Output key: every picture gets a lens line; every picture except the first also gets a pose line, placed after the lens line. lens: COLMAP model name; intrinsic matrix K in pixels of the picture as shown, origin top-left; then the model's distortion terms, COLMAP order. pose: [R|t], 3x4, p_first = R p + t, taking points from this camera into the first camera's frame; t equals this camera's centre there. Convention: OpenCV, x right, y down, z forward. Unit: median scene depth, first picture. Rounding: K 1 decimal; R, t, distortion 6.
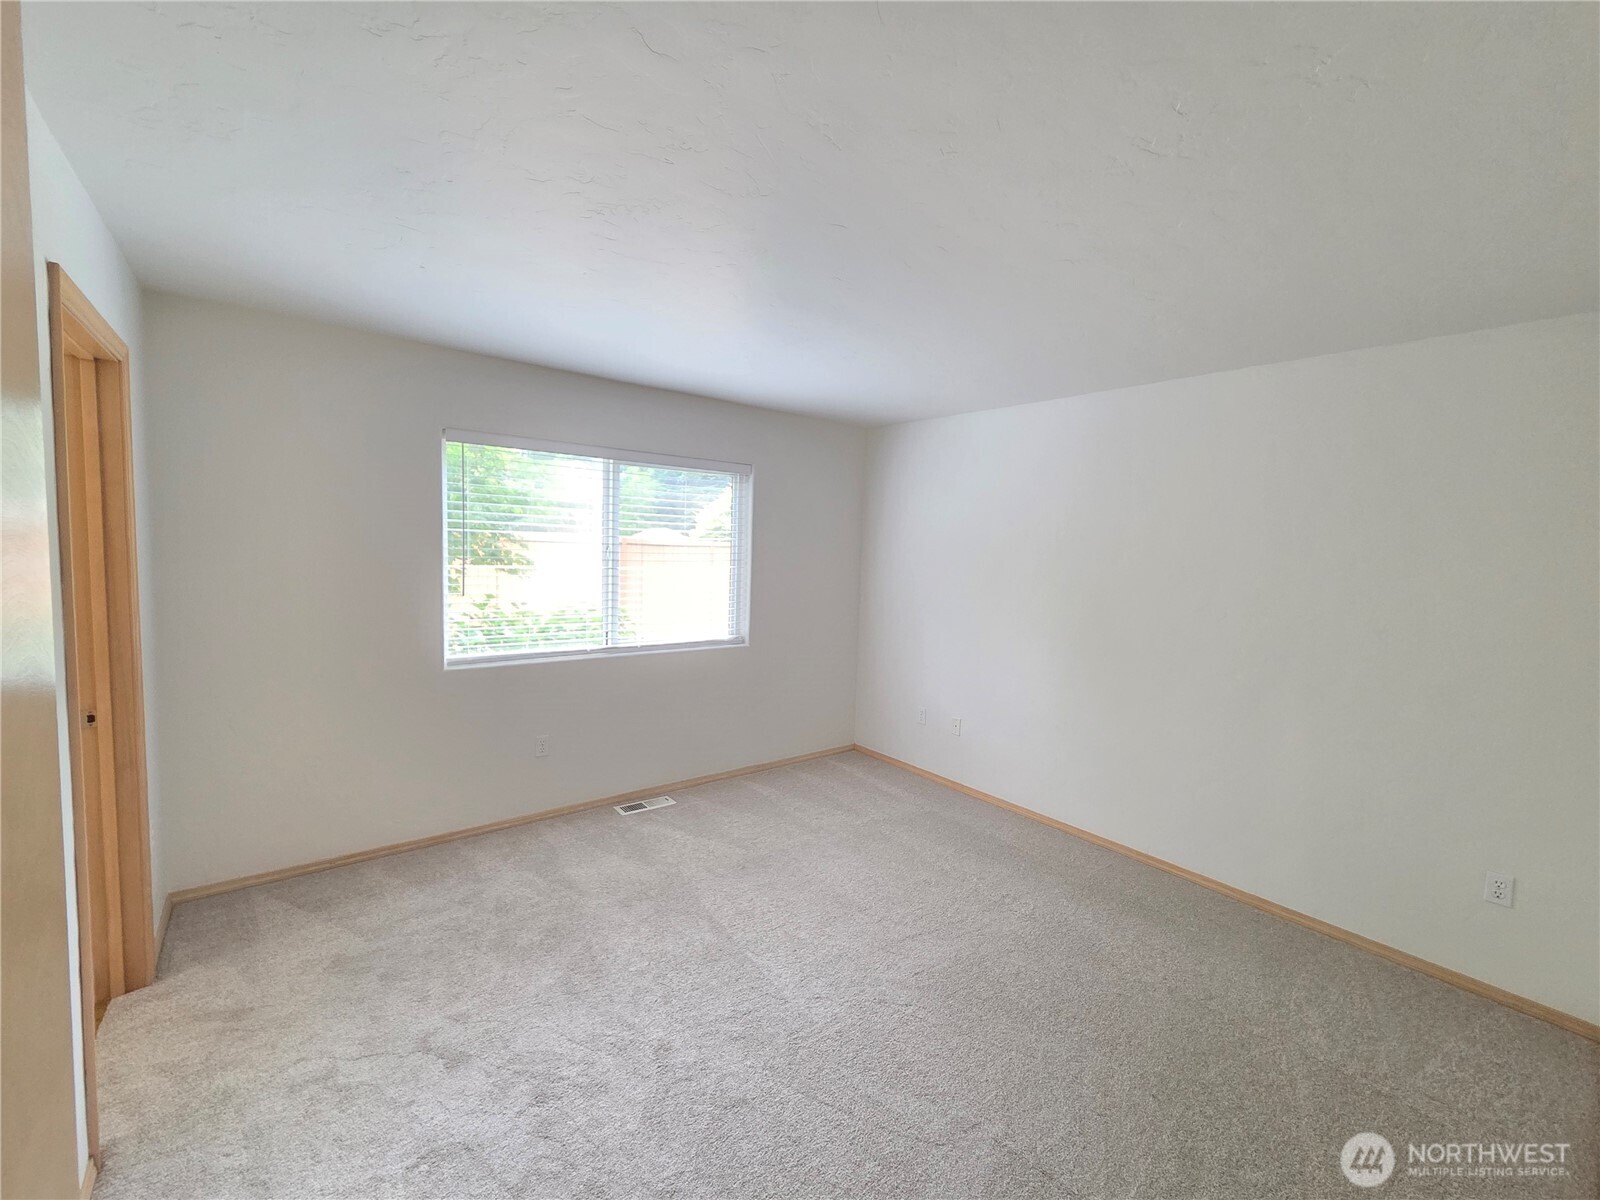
lens RADIAL K [[654.5, 0, 805.0], [0, 654.5, 596.9], [0, 0, 1]] dist [0.003328, -0.001437]
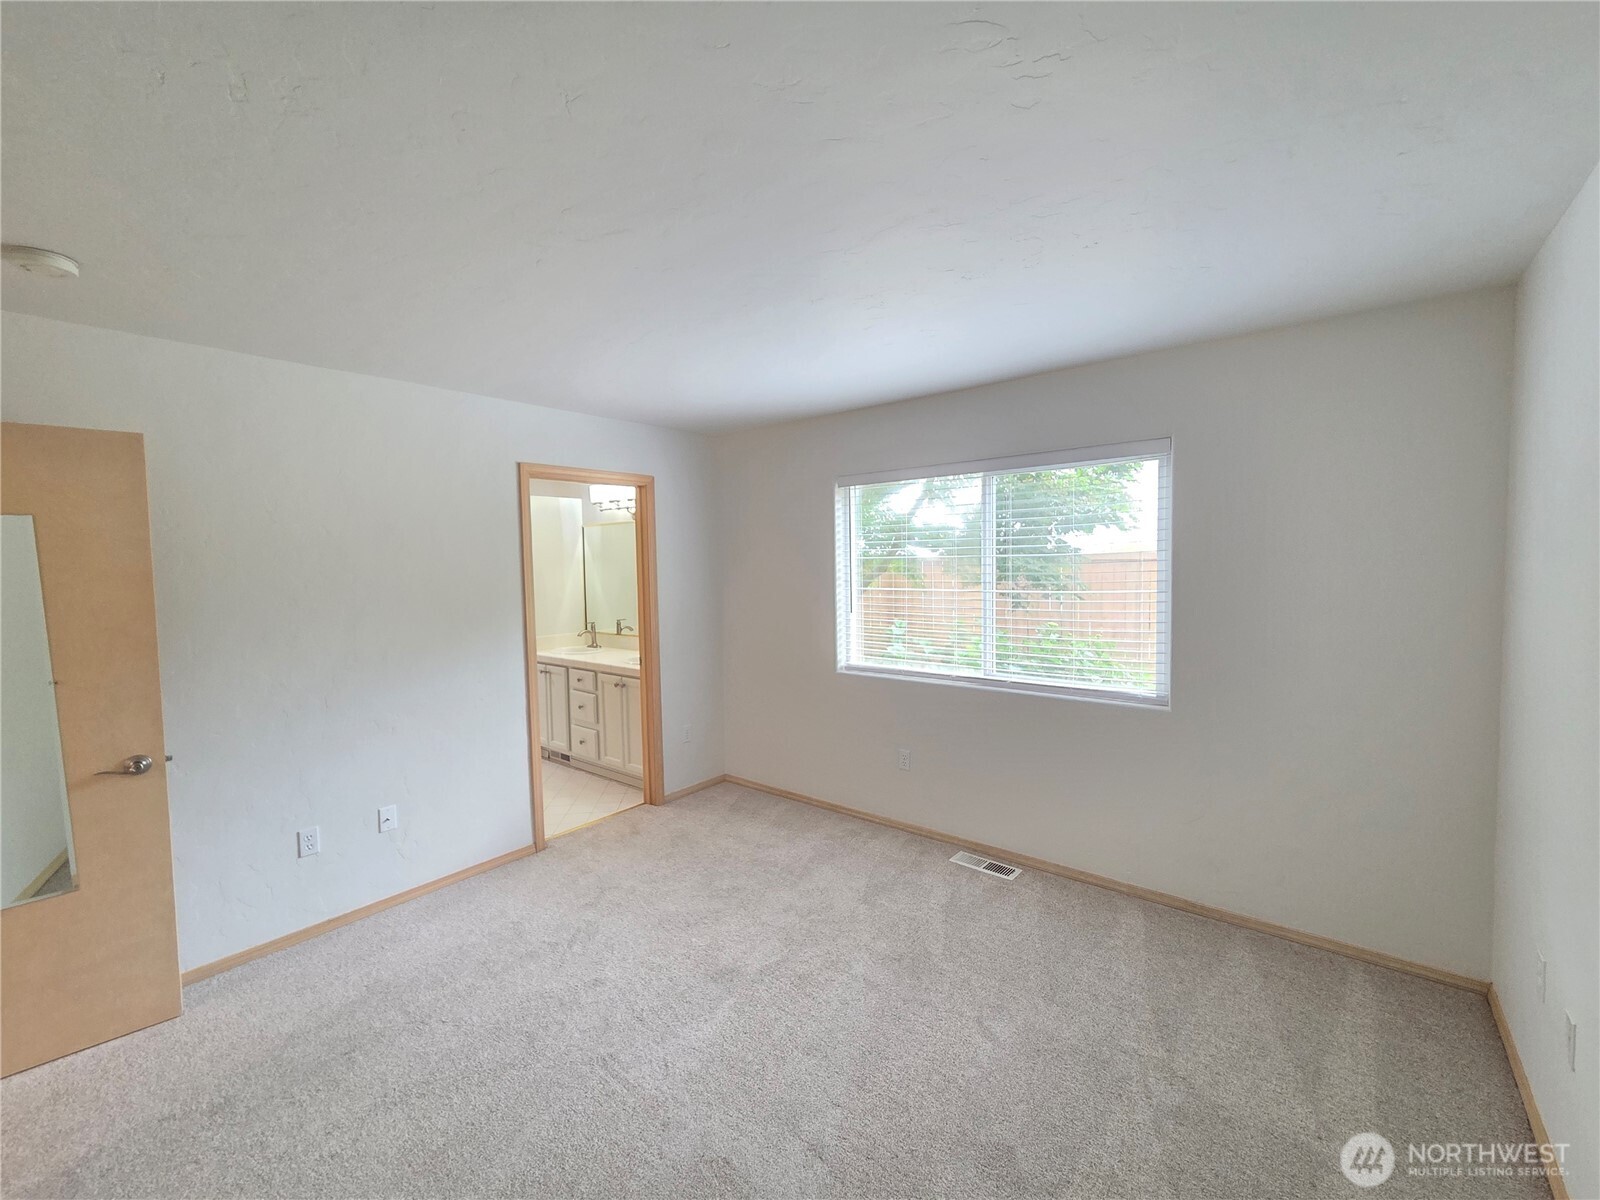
lens RADIAL K [[654.5, 0, 802.5], [0, 654.5, 600.0], [0, 0, 1]] dist [0.003328, -0.001437]
pose [[0.217741, 0.022168, -0.975755, 0.636750], [-0.052925, 0.998539, 0.010875, -0.033414], [0.974571, 0.049274, 0.218596, 0.656320]]
